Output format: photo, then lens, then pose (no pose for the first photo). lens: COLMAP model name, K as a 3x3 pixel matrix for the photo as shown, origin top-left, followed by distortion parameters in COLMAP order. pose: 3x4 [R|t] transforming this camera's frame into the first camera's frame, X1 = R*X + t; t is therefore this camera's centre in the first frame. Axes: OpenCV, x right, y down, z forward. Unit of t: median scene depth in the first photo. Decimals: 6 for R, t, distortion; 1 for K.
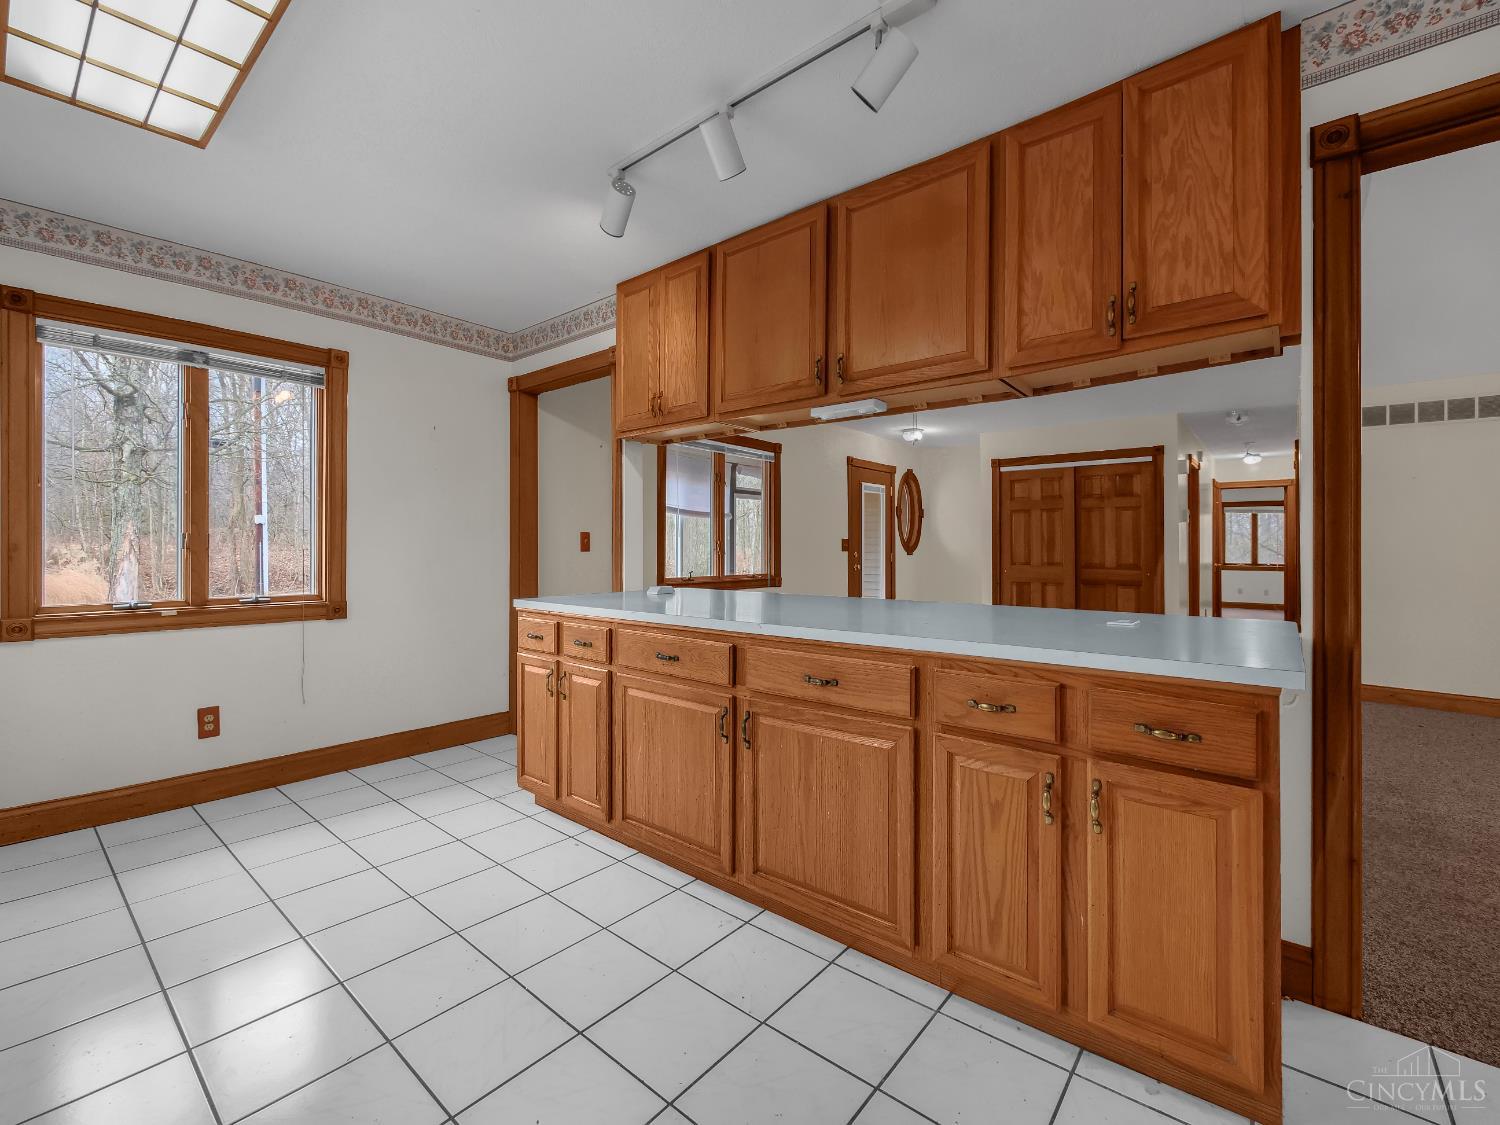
lens RADIAL K [[644.7, 0, 746.1], [0, 644.7, 556.6], [0, 0, 1]] dist [0.003680, 0.000462]
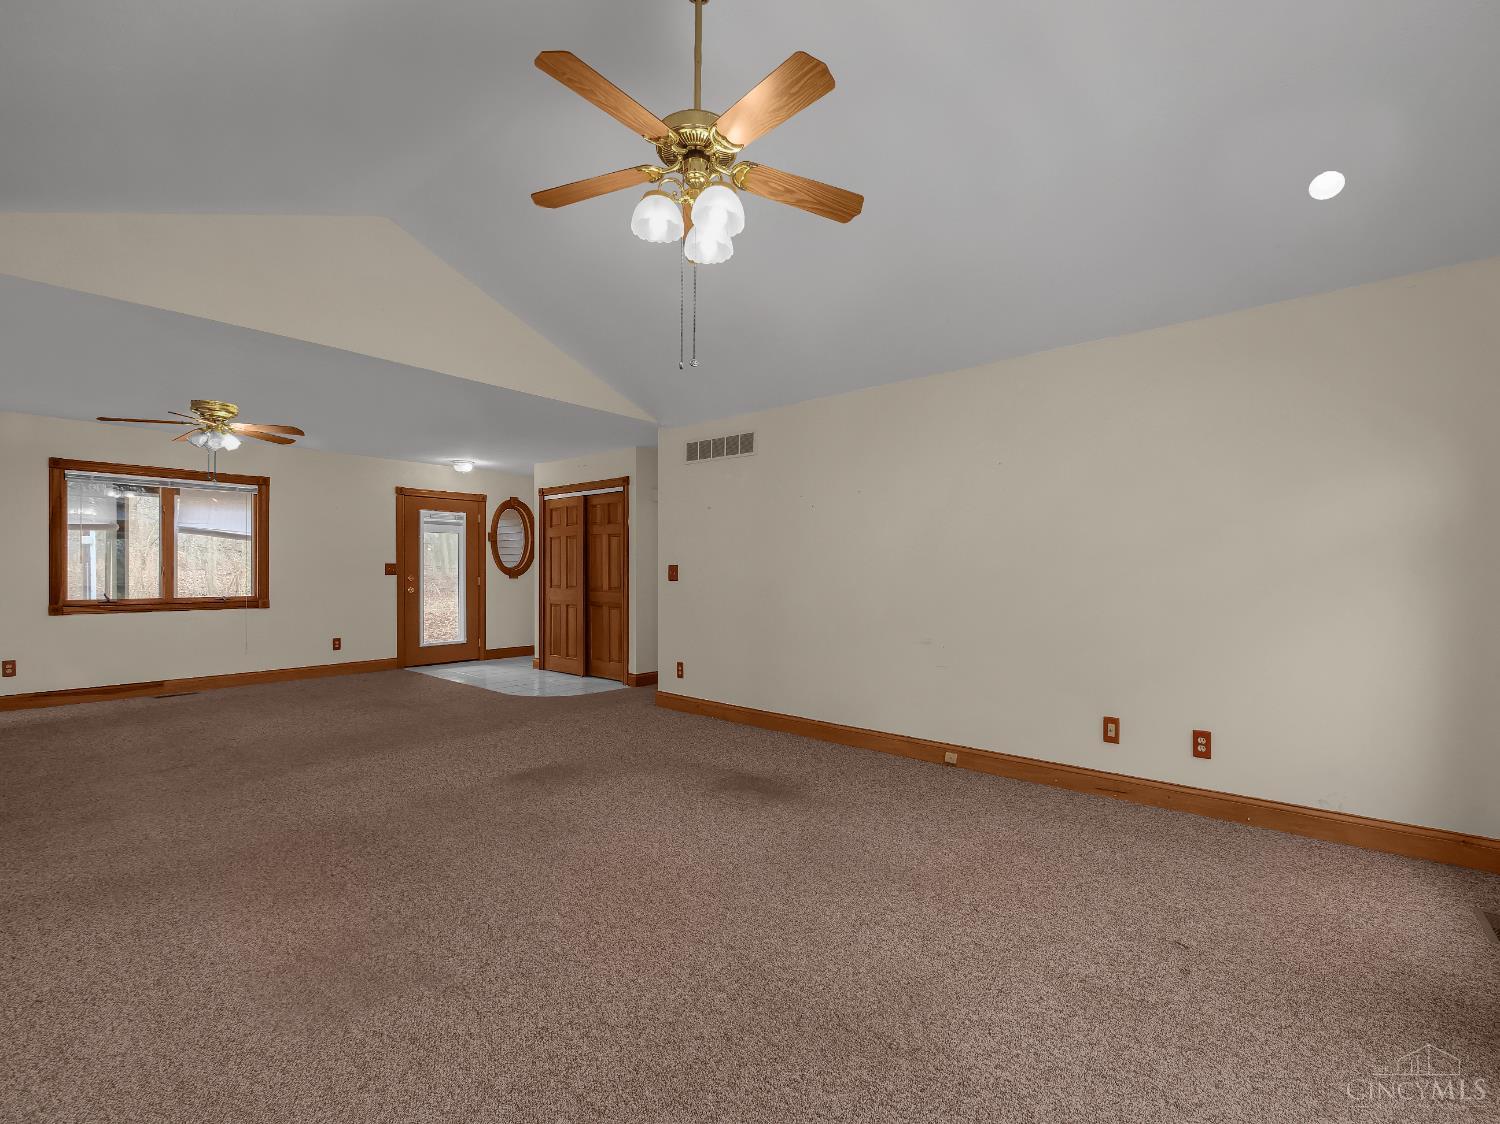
lens RADIAL K [[644.7, 0, 746.1], [0, 644.7, 556.1], [0, 0, 1]] dist [0.003680, 0.000462]
pose [[0.999824, -0.000844, -0.018764, 0.750856], [0.000180, 0.999374, -0.035392, -0.001651], [0.018782, 0.035382, 0.999197, -0.052147]]
